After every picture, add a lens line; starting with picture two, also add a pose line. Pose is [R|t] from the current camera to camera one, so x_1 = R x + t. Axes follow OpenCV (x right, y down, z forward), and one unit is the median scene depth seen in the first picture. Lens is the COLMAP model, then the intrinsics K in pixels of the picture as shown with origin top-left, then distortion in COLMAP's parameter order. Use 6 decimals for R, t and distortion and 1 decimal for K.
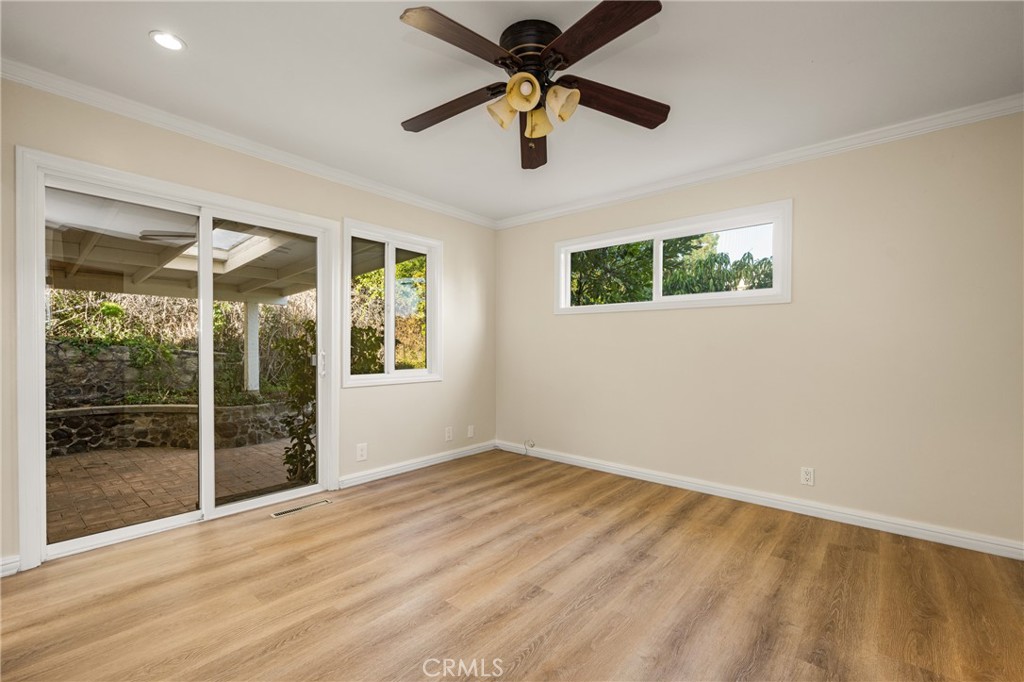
lens RADIAL K [[421.2, 0, 510.5], [0, 421.2, 346.1], [0, 0, 1]] dist [0.001251, -0.000250]
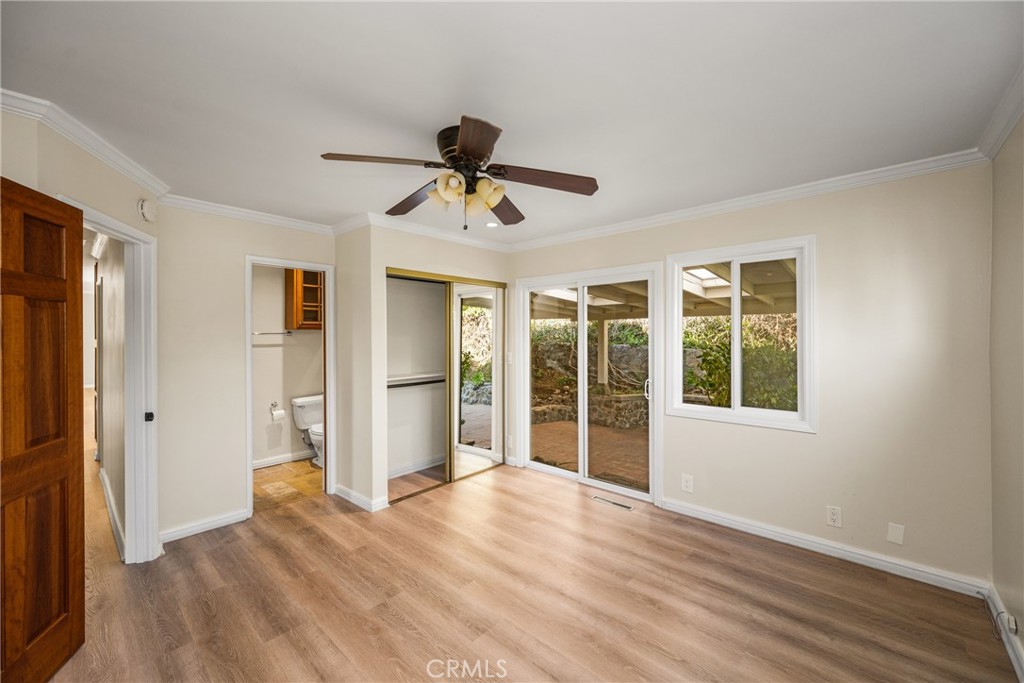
lens RADIAL K [[398.6, 0, 511.1], [0, 398.6, 340.2], [0, 0, 1]] dist [0.002675, -0.000139]
pose [[0.002518, 0.004836, -0.999985, 0.618409], [0.001425, 0.999987, 0.004839, -0.096189], [0.999996, -0.001437, 0.002511, 0.617047]]
